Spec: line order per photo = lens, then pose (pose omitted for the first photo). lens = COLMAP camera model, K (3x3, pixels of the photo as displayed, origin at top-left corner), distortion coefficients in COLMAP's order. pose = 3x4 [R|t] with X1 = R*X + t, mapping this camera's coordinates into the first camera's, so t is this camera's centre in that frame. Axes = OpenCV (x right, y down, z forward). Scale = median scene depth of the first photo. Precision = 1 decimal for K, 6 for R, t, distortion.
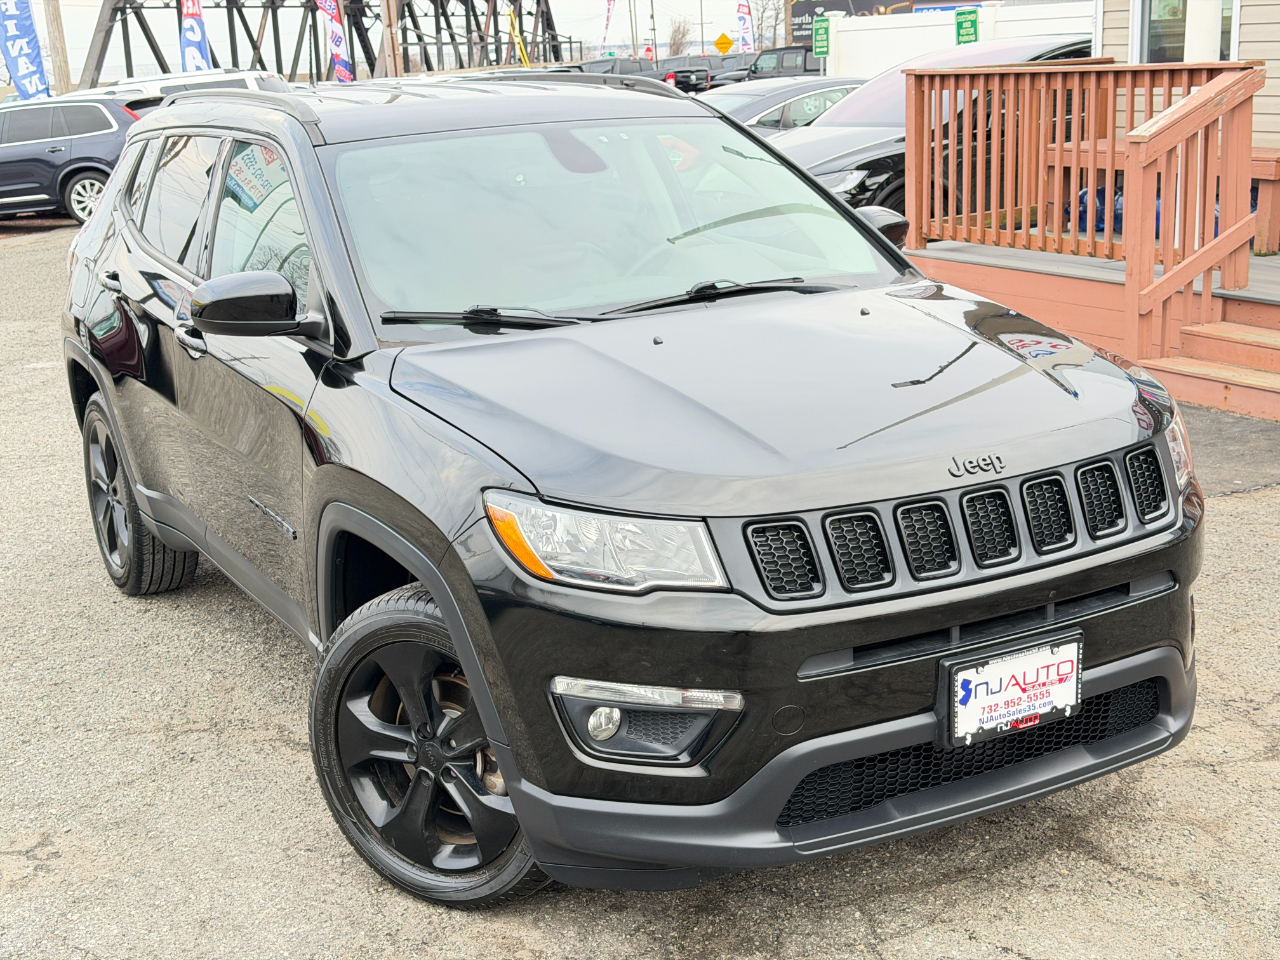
lens RADIAL K [[1793.7, 0, 640.0], [0, 1793.7, 480.0], [0, 0, 1]] dist [0.077144, -0.027255]
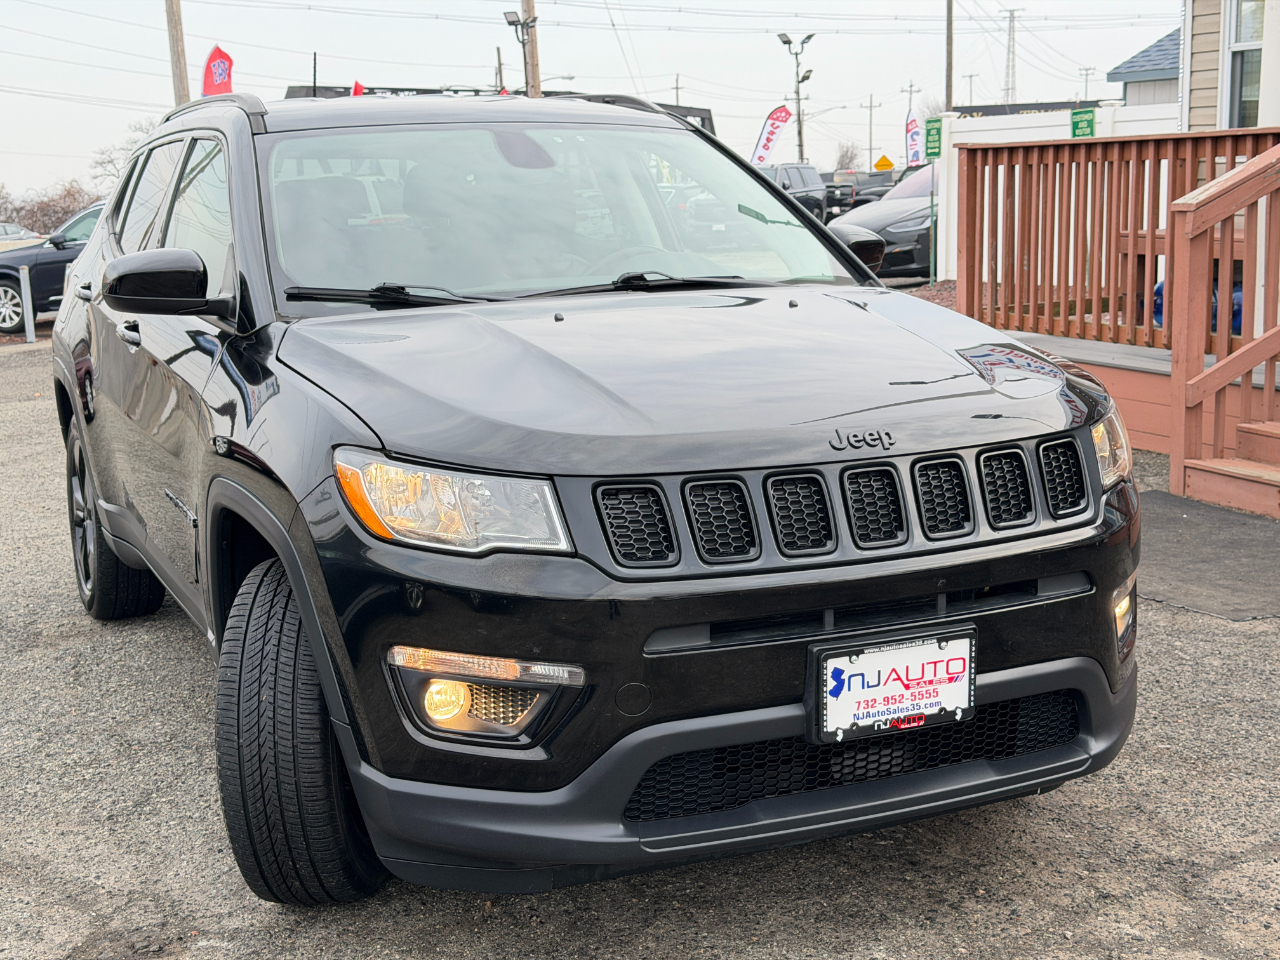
lens RADIAL K [[1793.7, 0, 640.0], [0, 1793.7, 480.0], [0, 0, 1]] dist [0.077144, -0.027255]
pose [[0.997024, 0.036139, -0.068094, 0.136525], [-0.040732, 0.996900, -0.067321, 0.079095], [0.065450, 0.069894, 0.995405, 0.075271]]
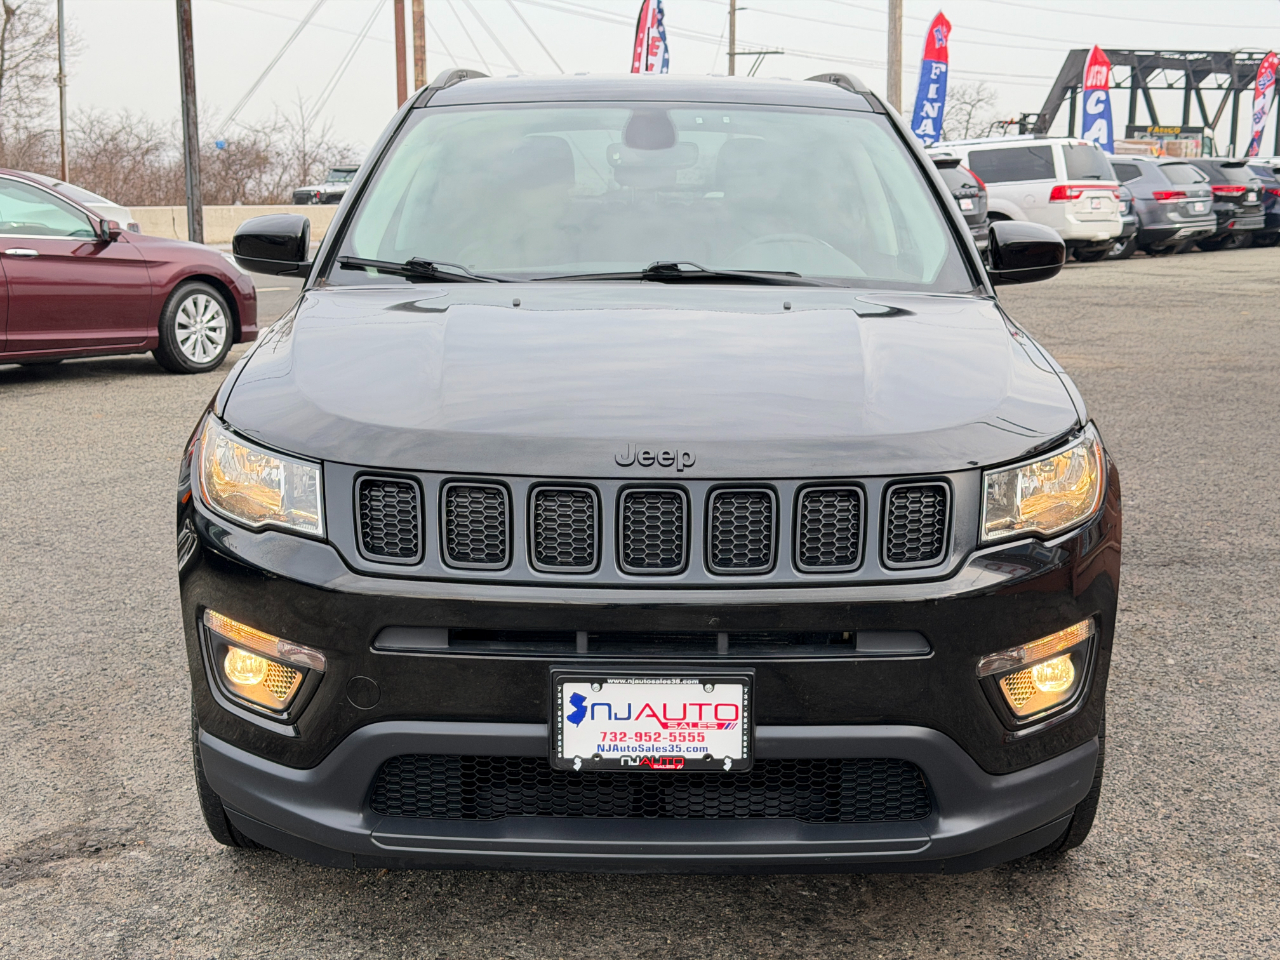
lens RADIAL K [[1753.0, 0, 639.8], [0, 1753.0, 504.2], [0, 0, 1]] dist [0.163851, -0.080328]
pose [[0.872846, 0.151493, -0.463885, 0.574268], [-0.163782, 0.986398, 0.013960, 0.003395], [0.459690, 0.063791, 0.885785, 0.249167]]
